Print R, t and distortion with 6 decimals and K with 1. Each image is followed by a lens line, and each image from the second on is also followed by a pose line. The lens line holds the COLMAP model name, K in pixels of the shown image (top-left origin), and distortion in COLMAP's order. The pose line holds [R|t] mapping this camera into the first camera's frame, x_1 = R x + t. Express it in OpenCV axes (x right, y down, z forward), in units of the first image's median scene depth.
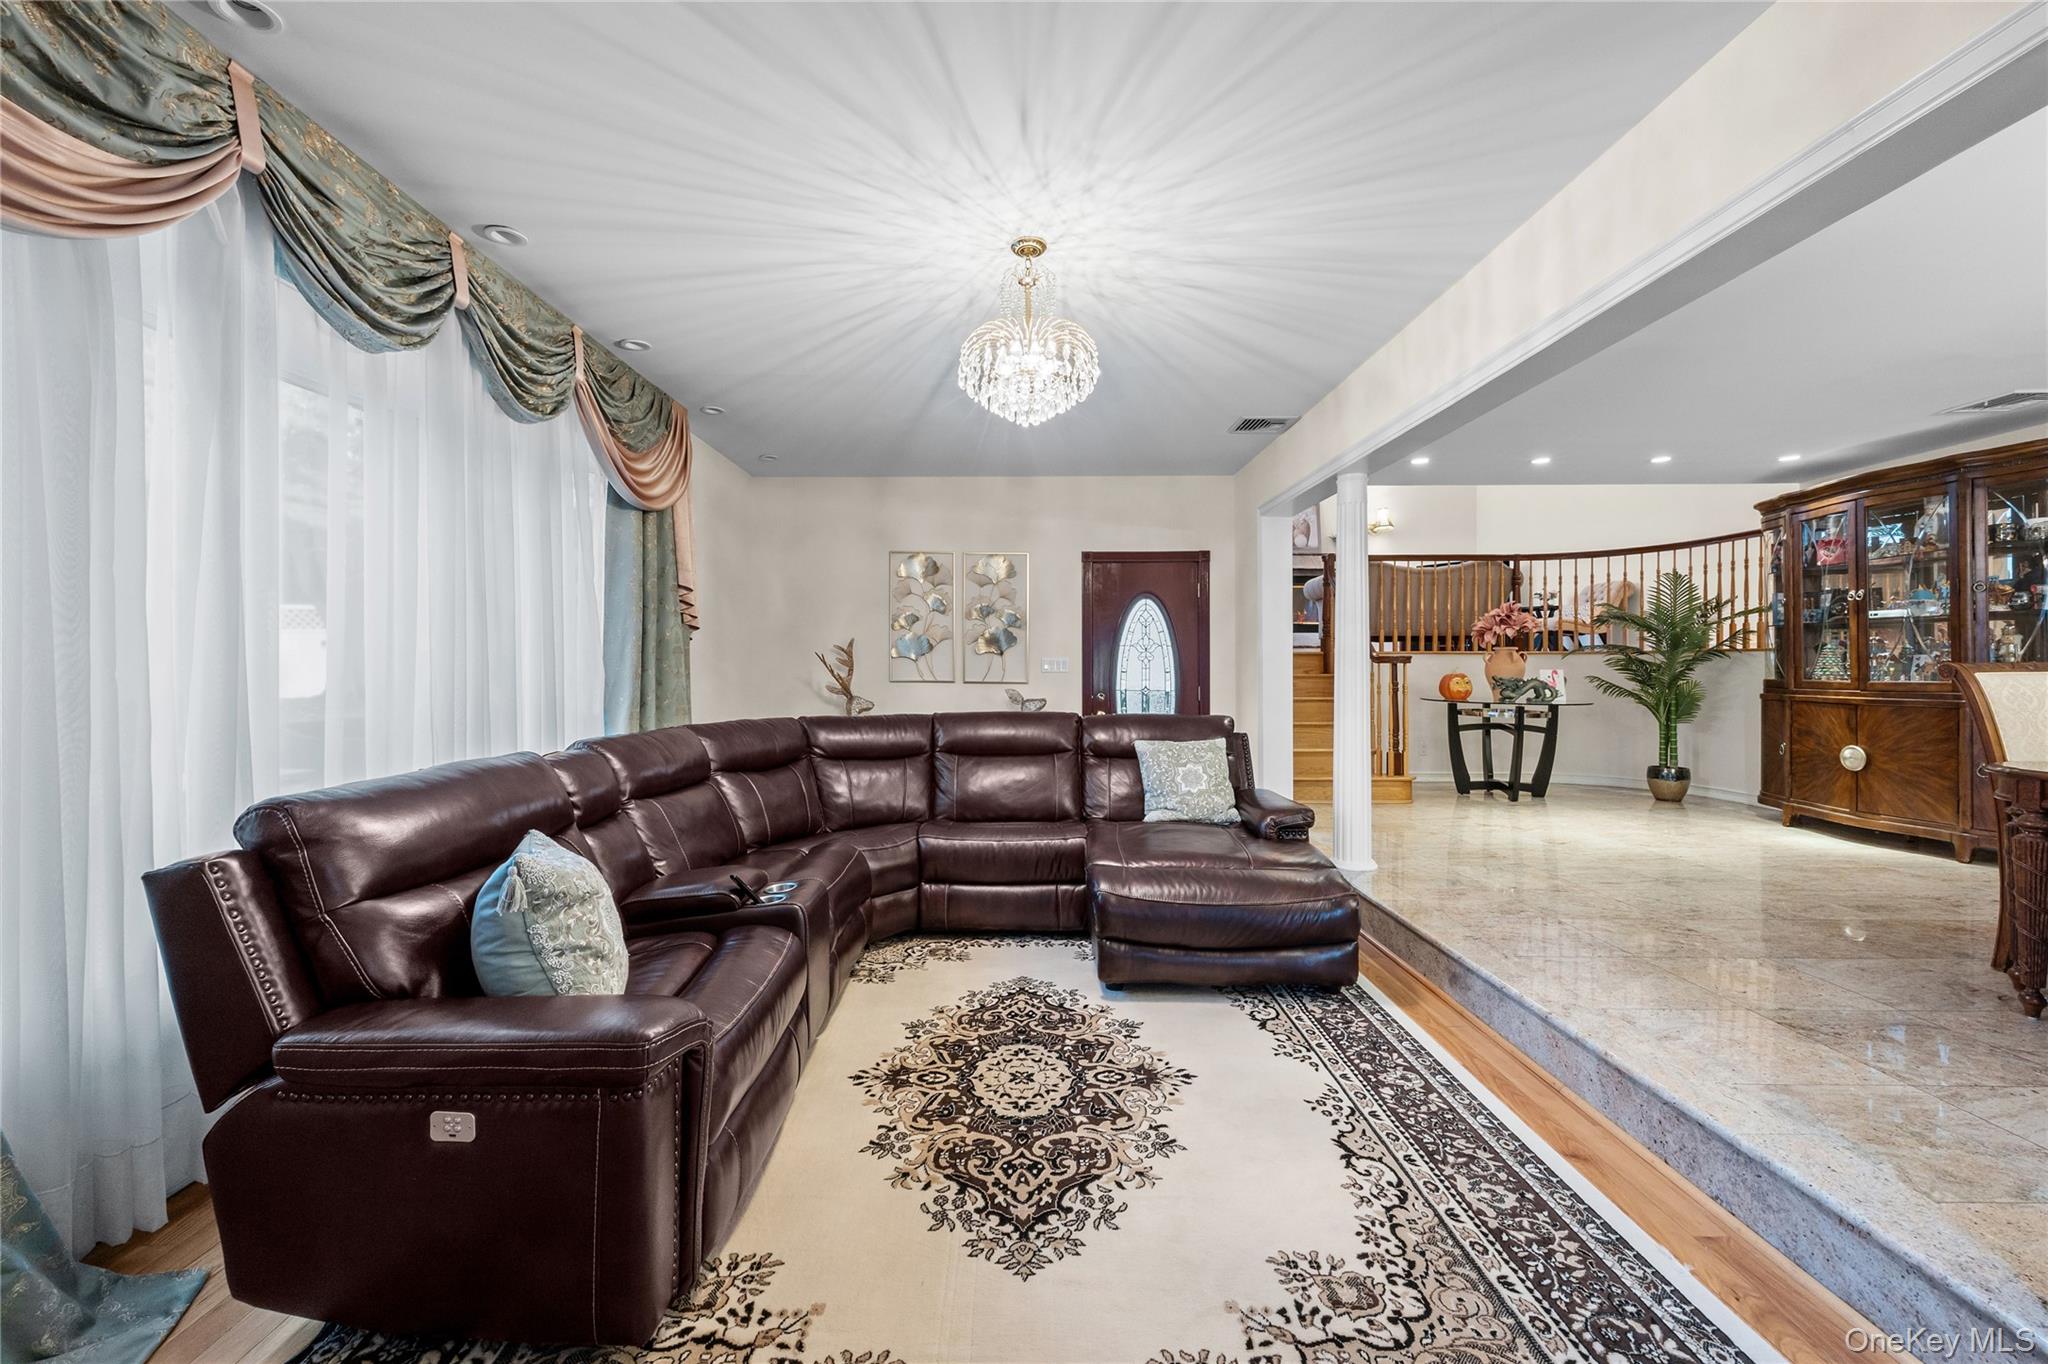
lens RADIAL K [[842.7, 0, 1020.1], [0, 842.7, 667.7], [0, 0, 1]] dist [-0.000466, 0.000340]
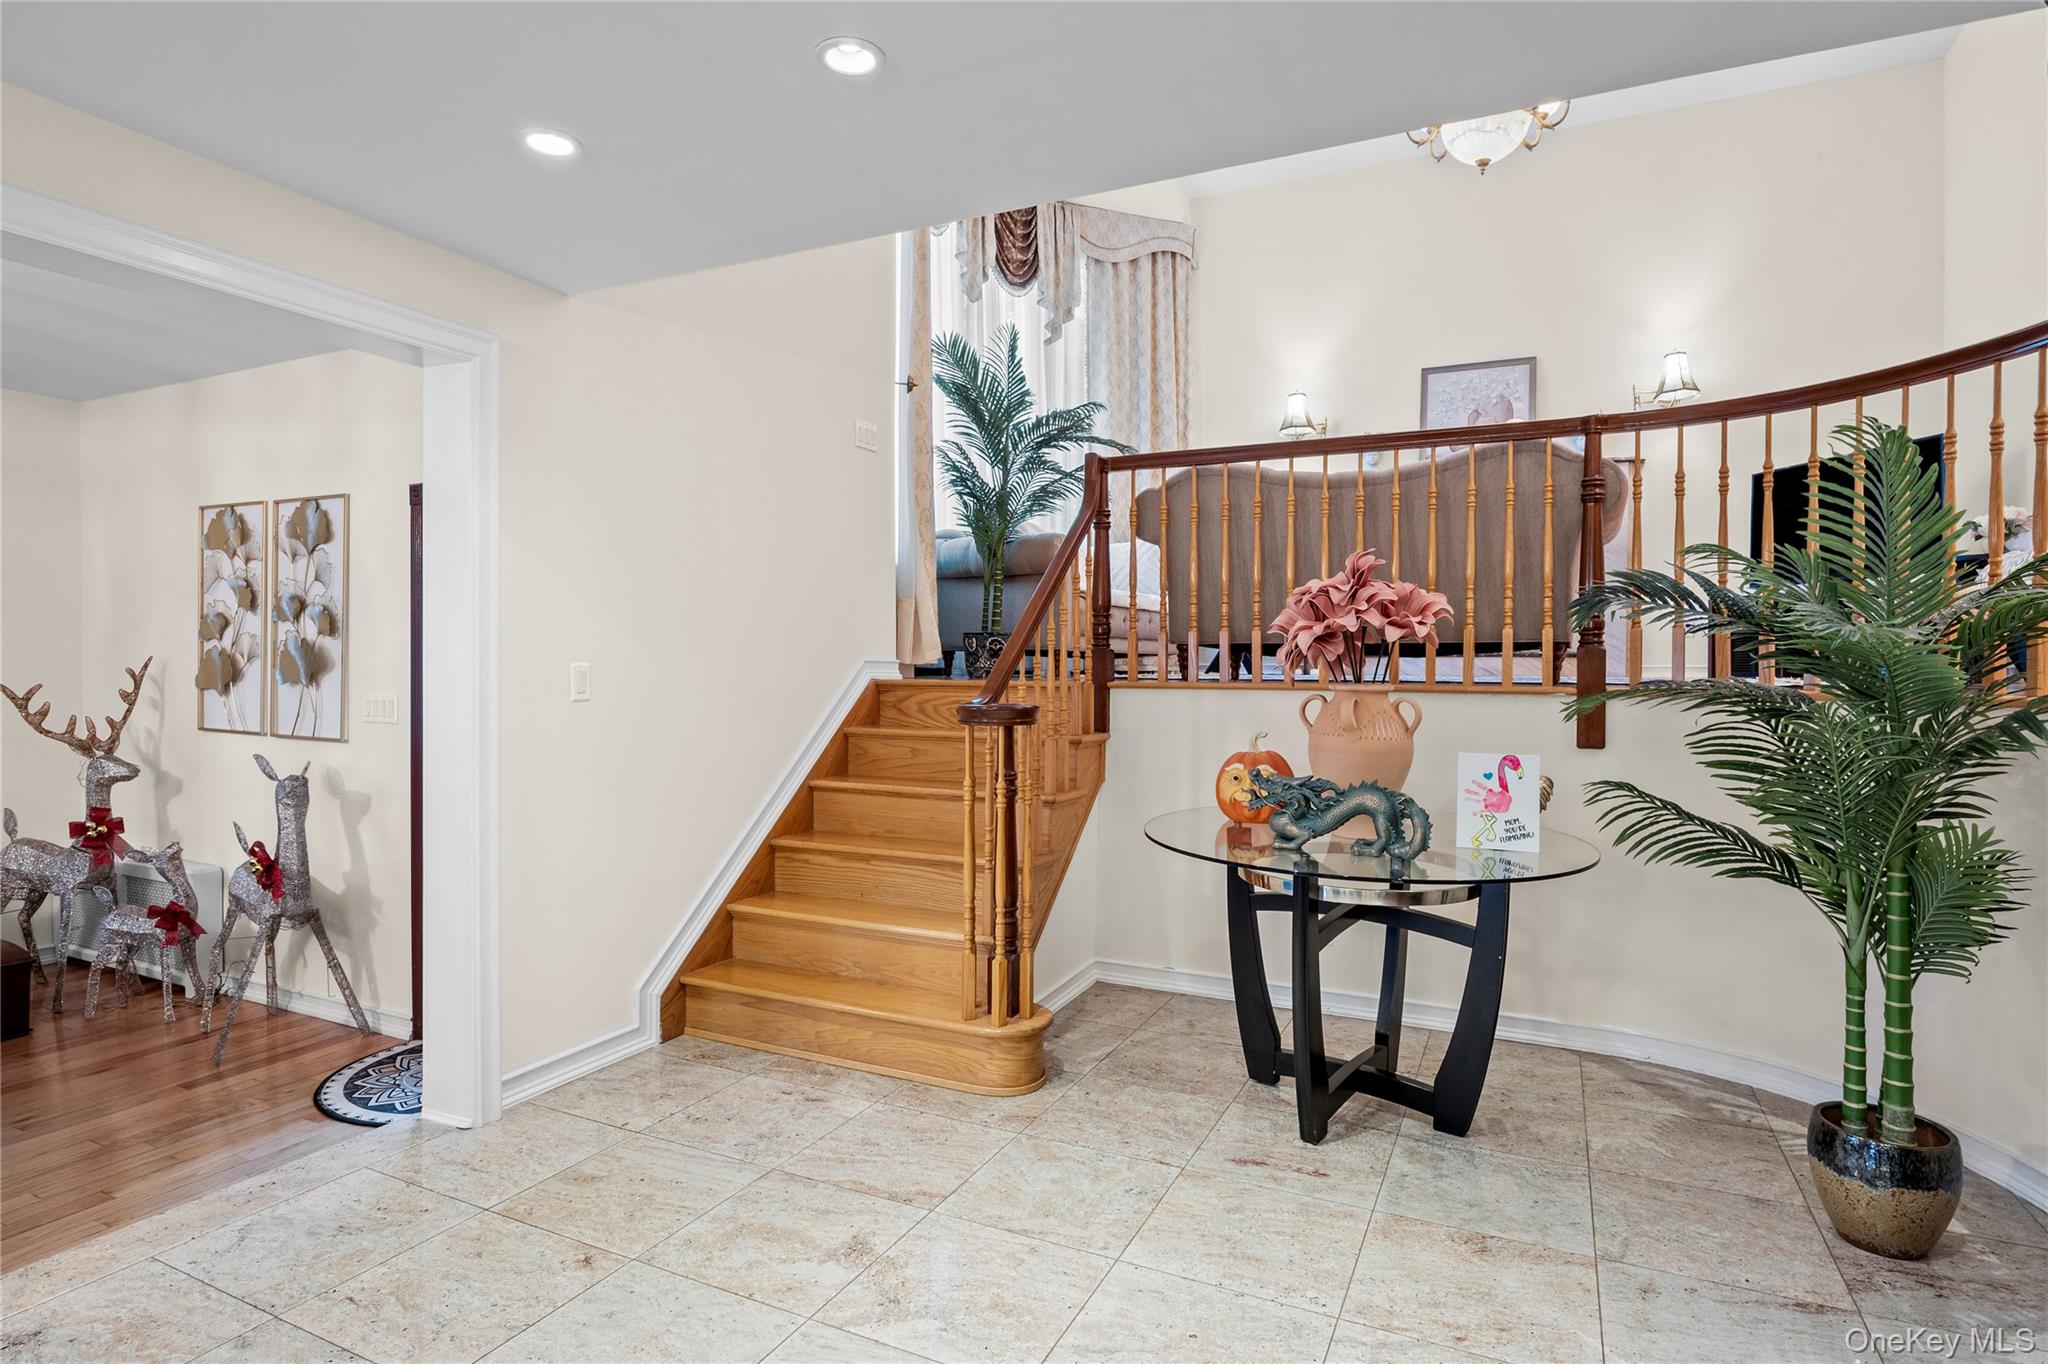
lens RADIAL K [[1114.4, 0, 1018.1], [0, 1114.4, 678.4], [0, 0, 1]] dist [0.001686, -0.000282]
pose [[0.898300, 0.015366, -0.439113, 1.977601], [-0.004093, 0.999638, 0.026607, -0.118385], [0.439363, -0.022103, 0.898038, 1.593134]]
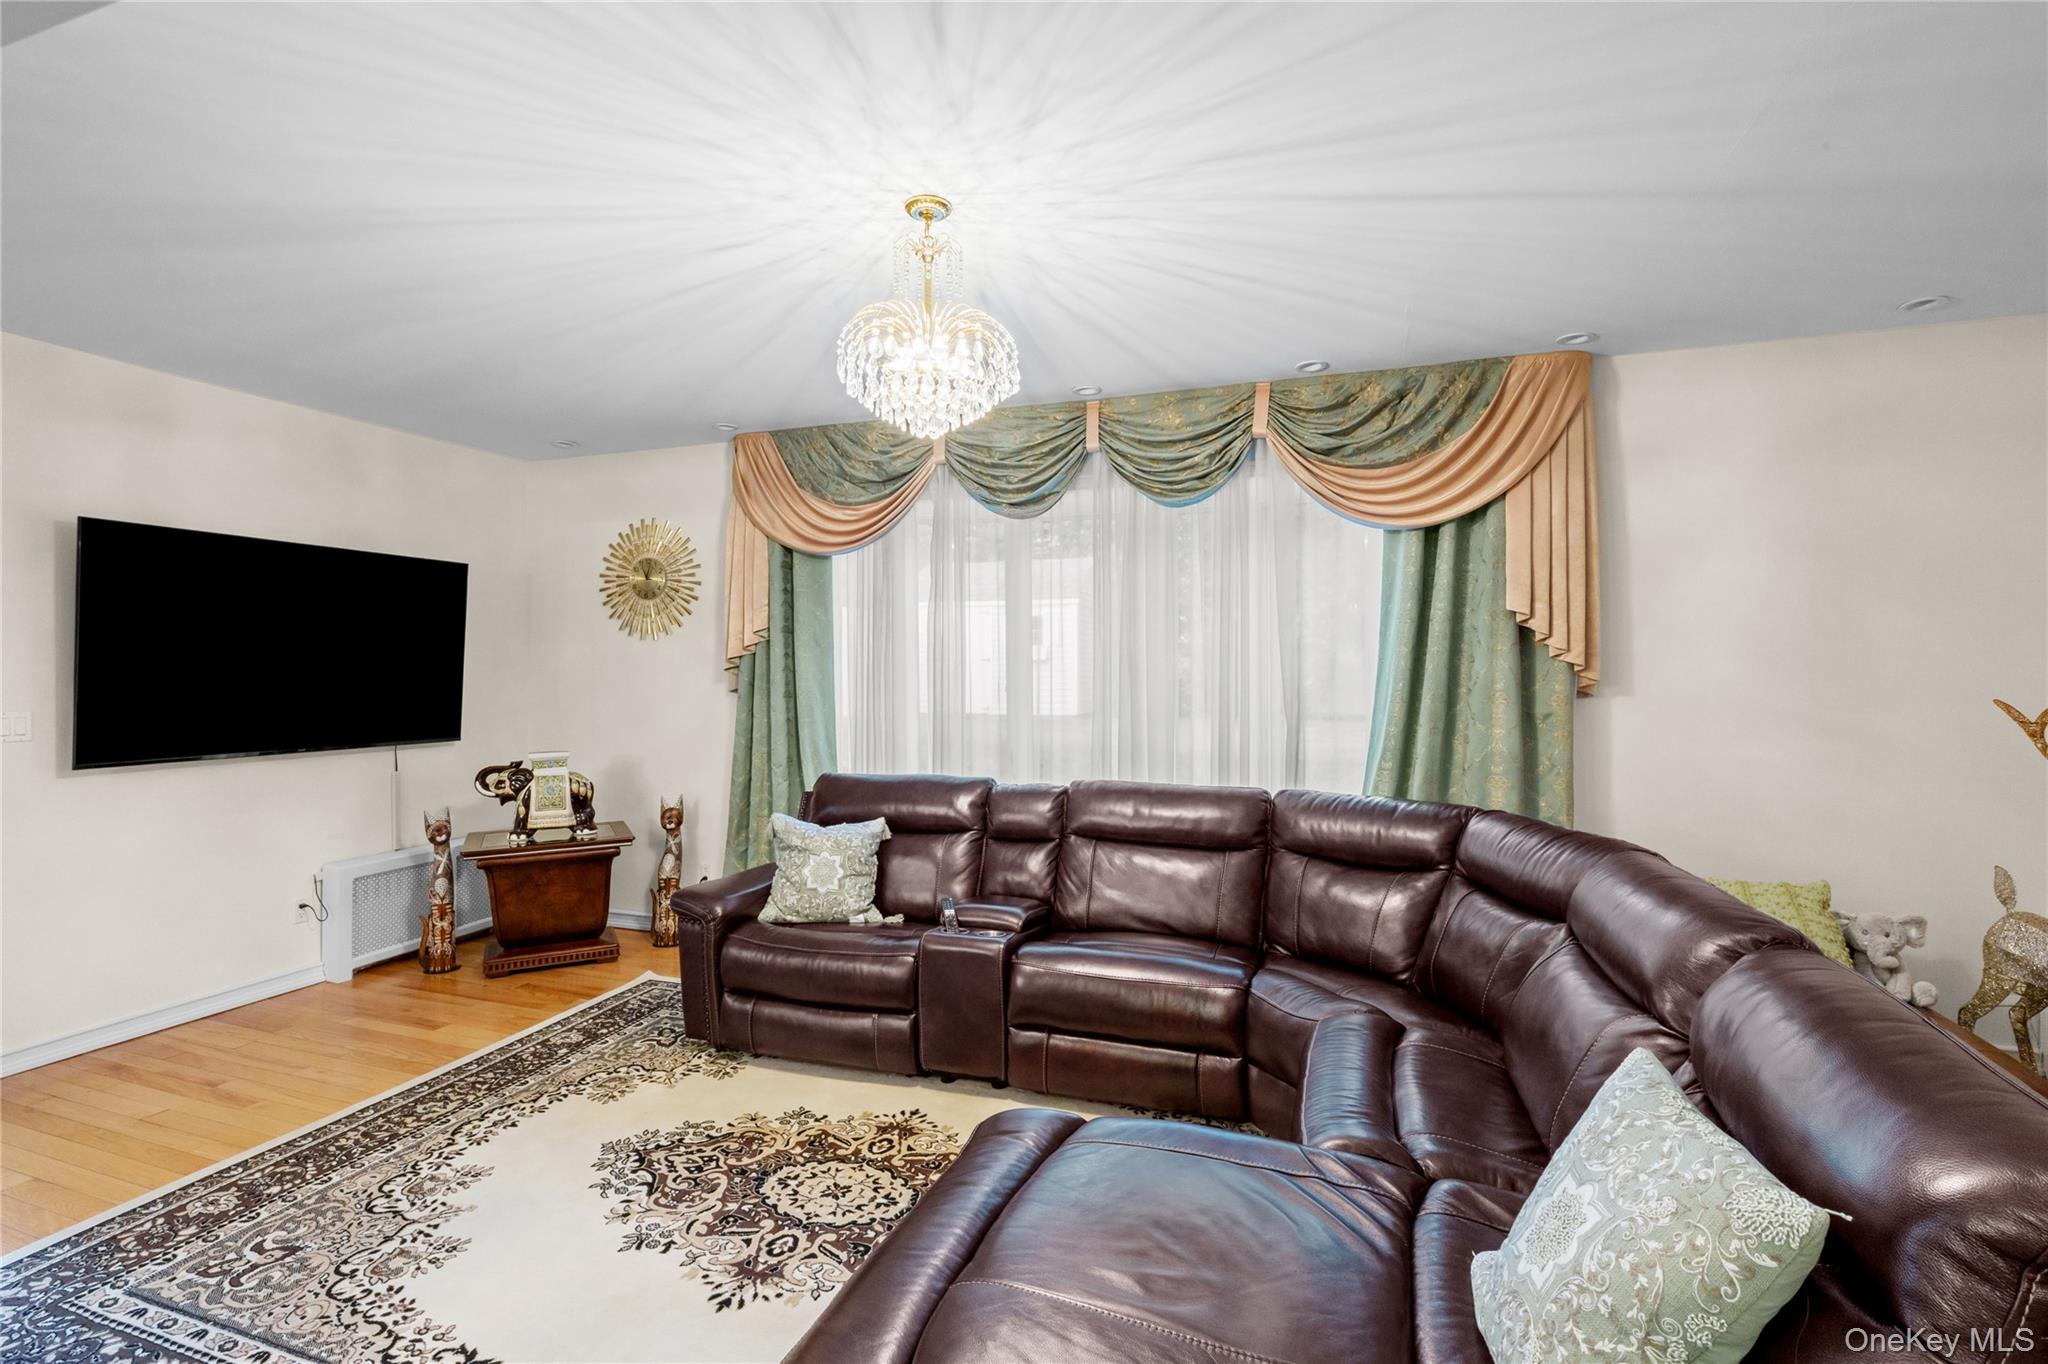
lens RADIAL K [[961.7, 0, 1021.5], [0, 961.7, 678.3], [0, 0, 1]] dist [0.000138, -0.000071]
pose [[-0.349050, 0.021517, -0.936857, 1.067660], [0.010671, 0.999763, 0.018986, -0.116428], [0.937043, -0.003370, -0.349197, 1.825184]]
